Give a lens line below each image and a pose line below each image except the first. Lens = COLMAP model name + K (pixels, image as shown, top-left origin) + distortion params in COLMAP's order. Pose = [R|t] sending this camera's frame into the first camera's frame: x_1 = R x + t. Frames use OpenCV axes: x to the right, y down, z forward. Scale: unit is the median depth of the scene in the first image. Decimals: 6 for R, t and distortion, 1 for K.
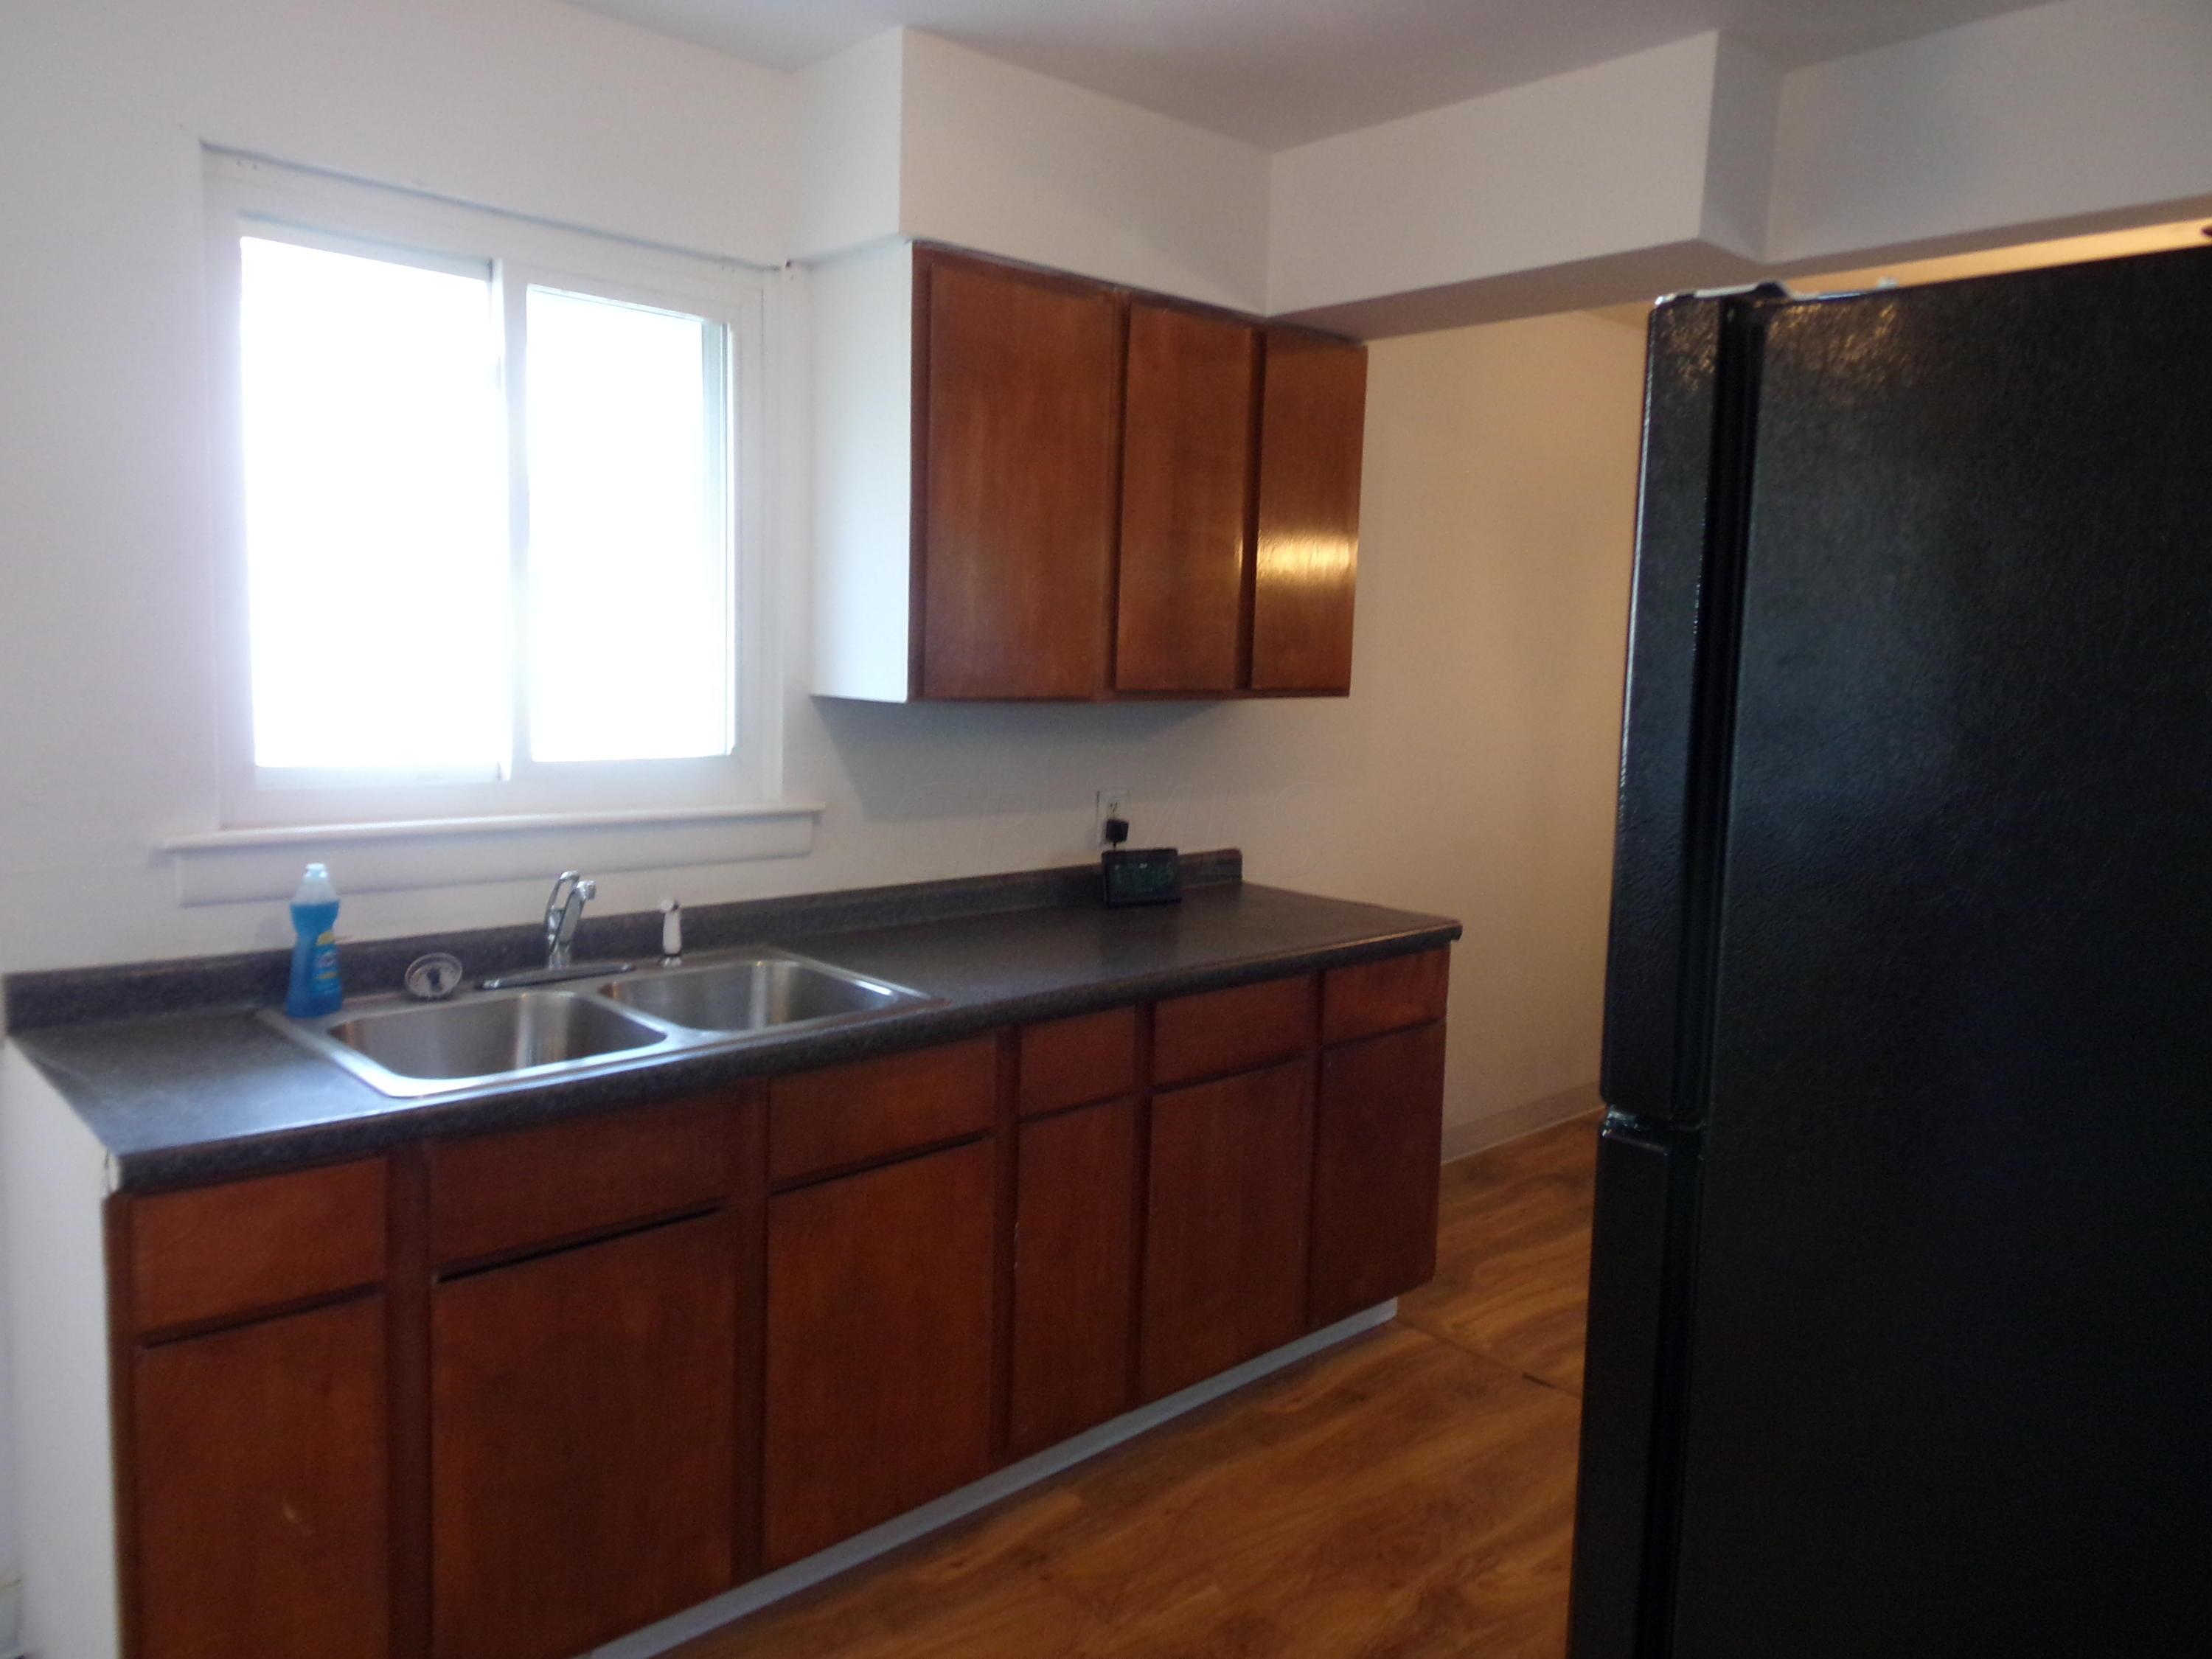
lens RADIAL K [[1550.0, 0, 1049.2], [0, 1550.0, 800.7], [0, 0, 1]] dist [0.089136, -0.099754]
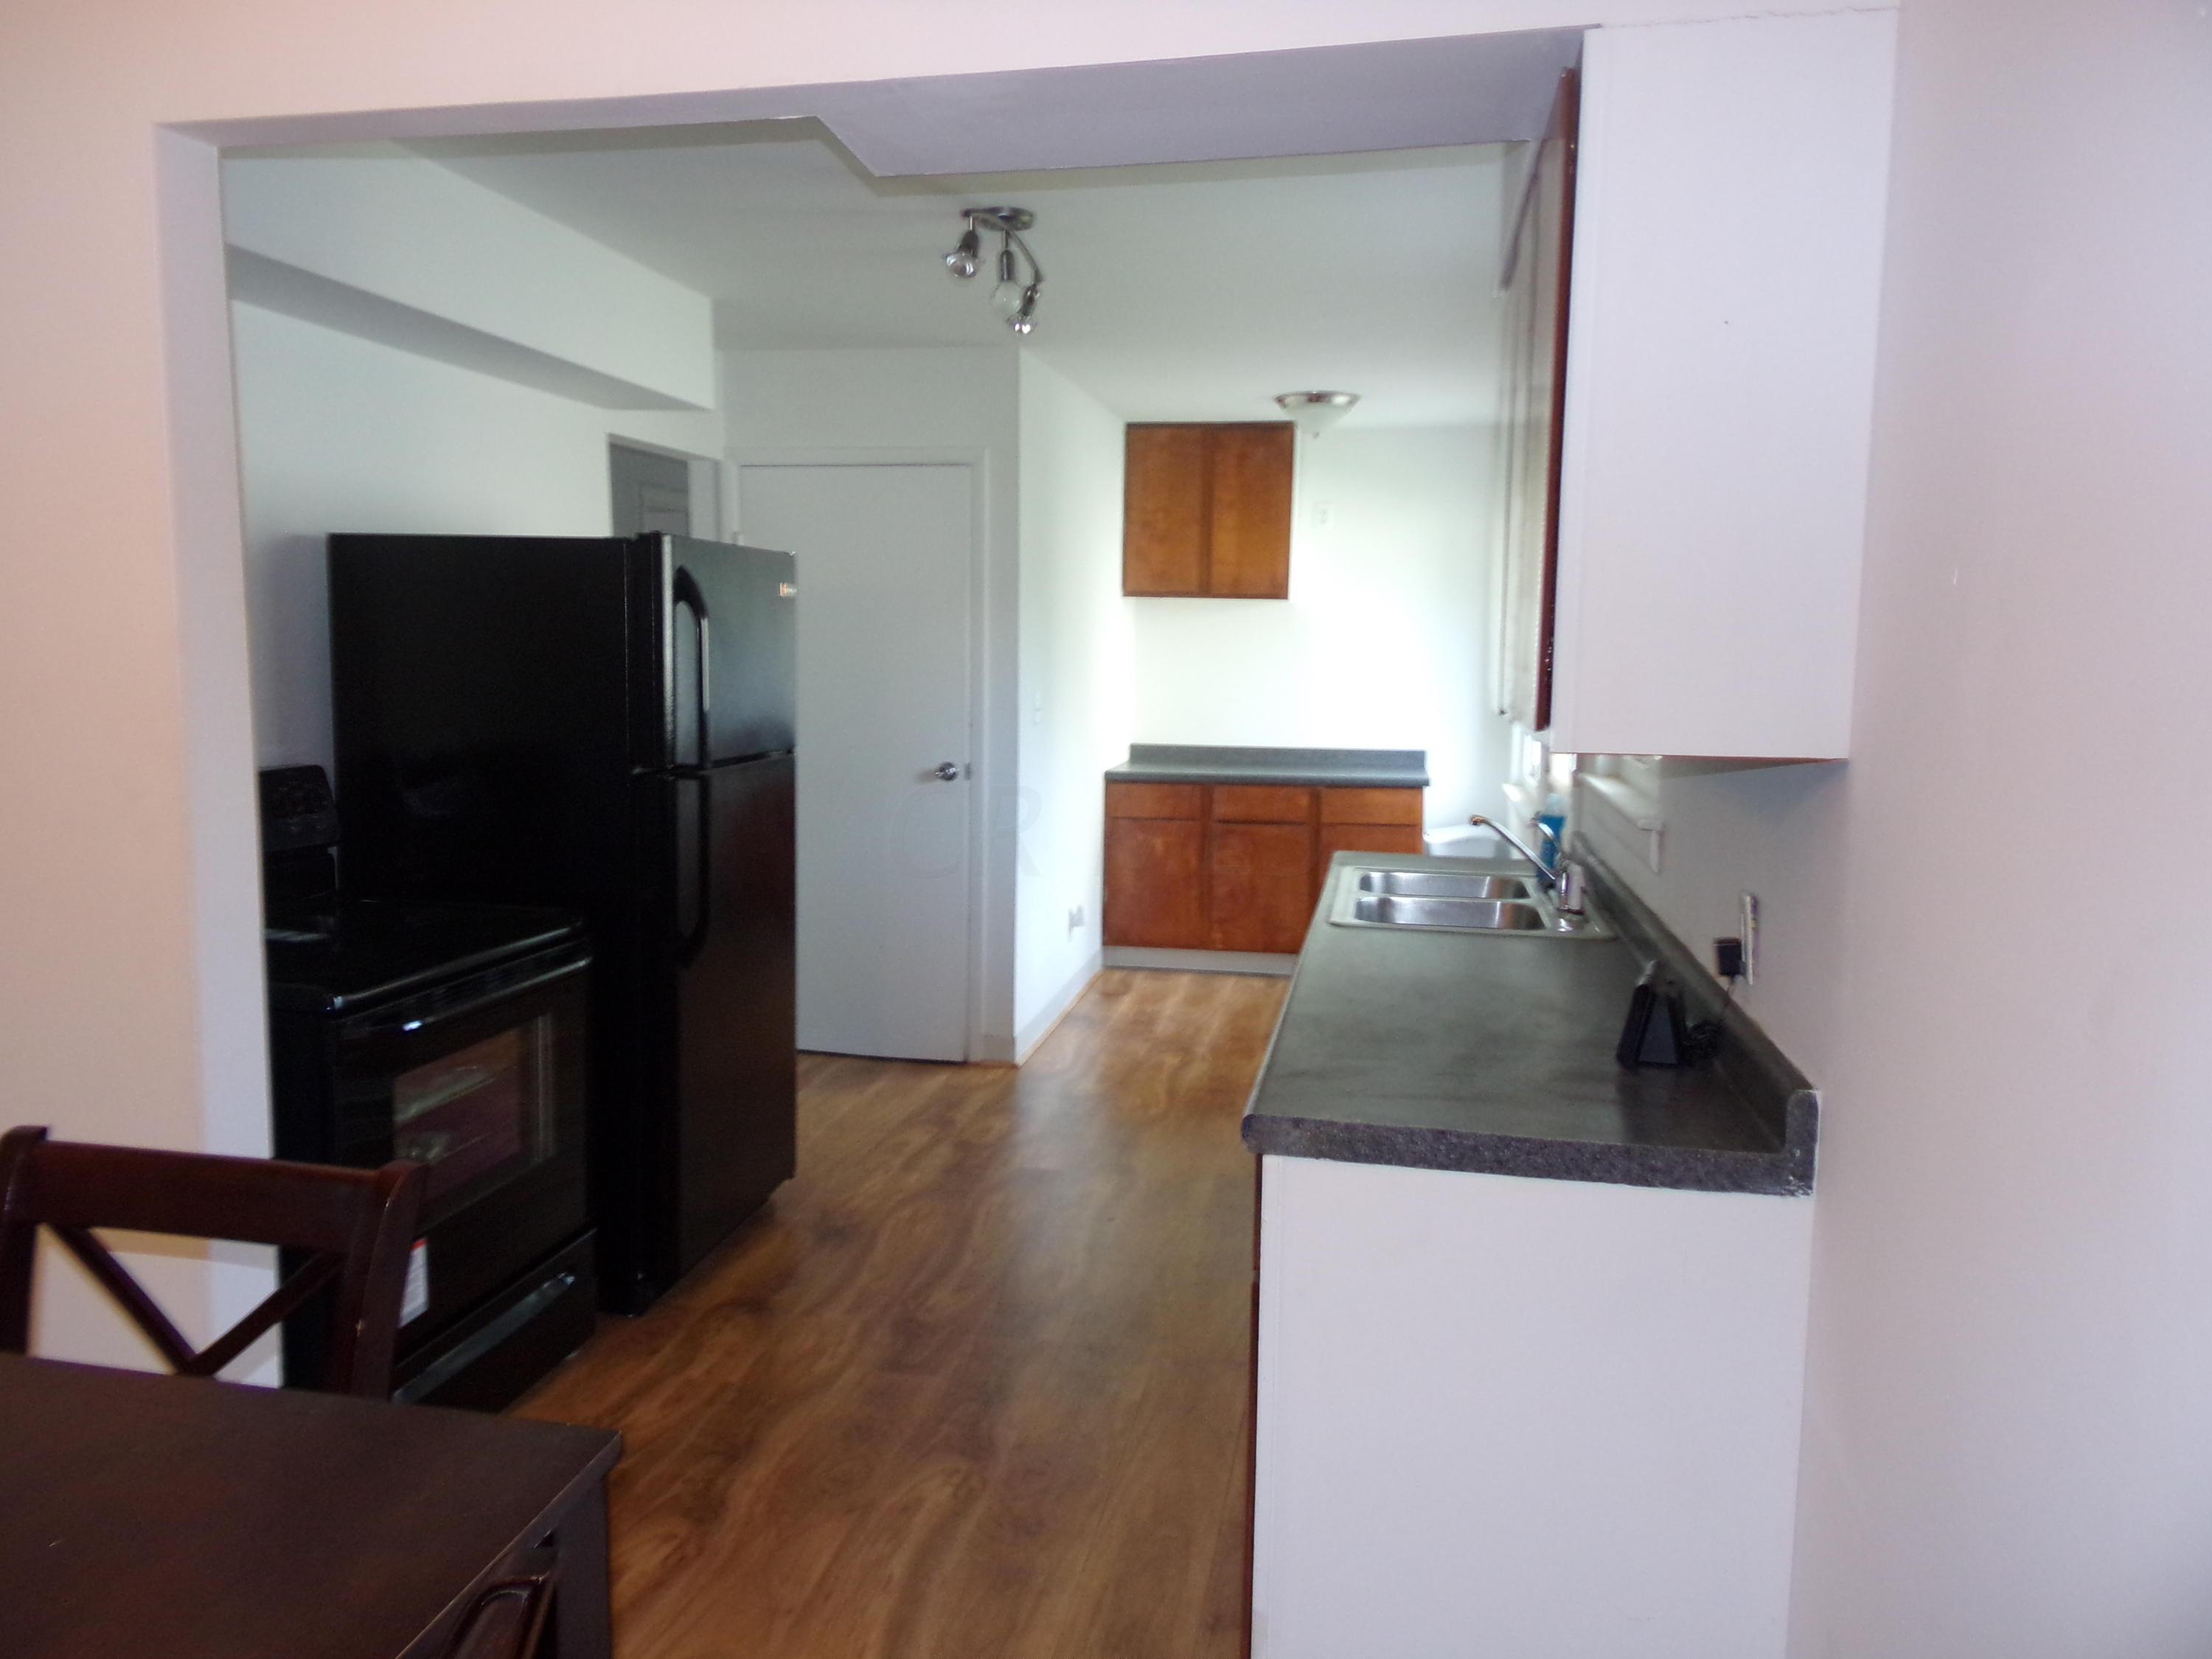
lens RADIAL K [[1550.0, 0, 1049.2], [0, 1550.0, 800.7], [0, 0, 1]] dist [0.089136, -0.099754]
pose [[-0.818553, 0.016396, -0.574198, 0.789566], [-0.098086, 0.980923, 0.167837, -0.160713], [0.565995, 0.193704, -0.801329, 1.694399]]
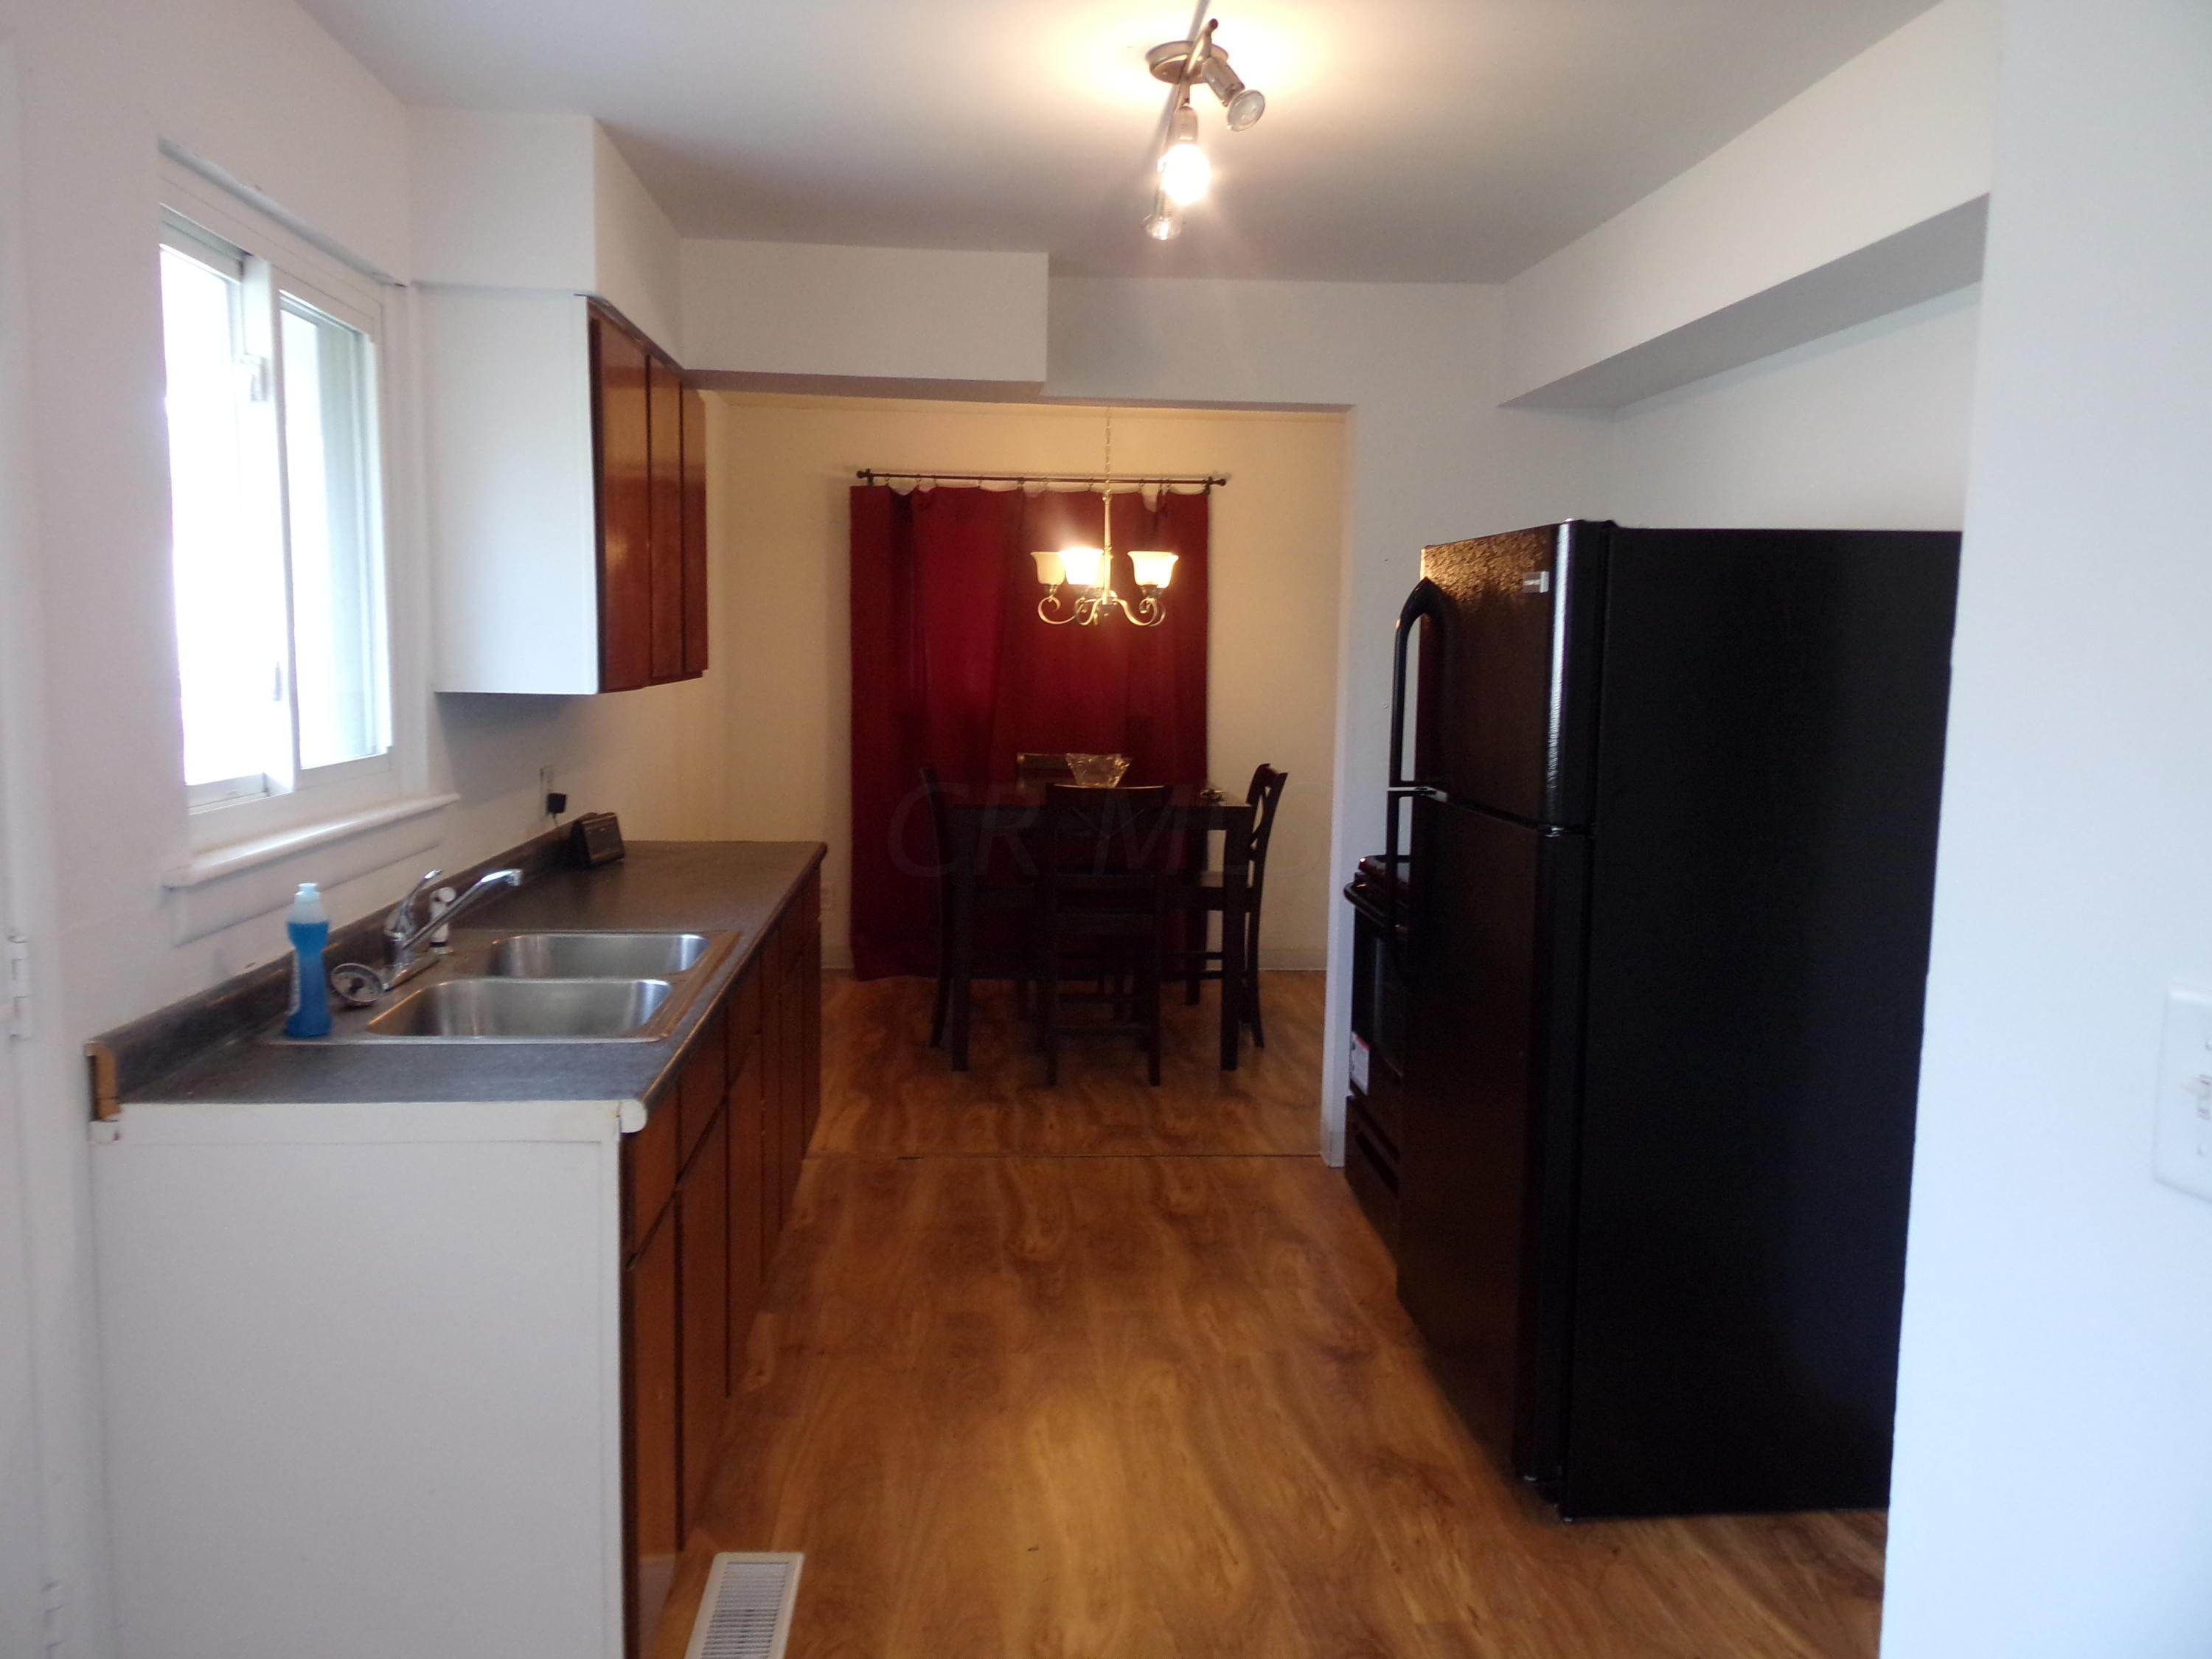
lens RADIAL K [[1550.0, 0, 1049.2], [0, 1550.0, 800.7], [0, 0, 1]] dist [0.089136, -0.099754]
pose [[0.633429, -0.093696, 0.768108, -0.771817], [0.076502, 0.995362, 0.058328, -0.027084], [-0.770010, 0.021815, 0.637659, 0.003922]]
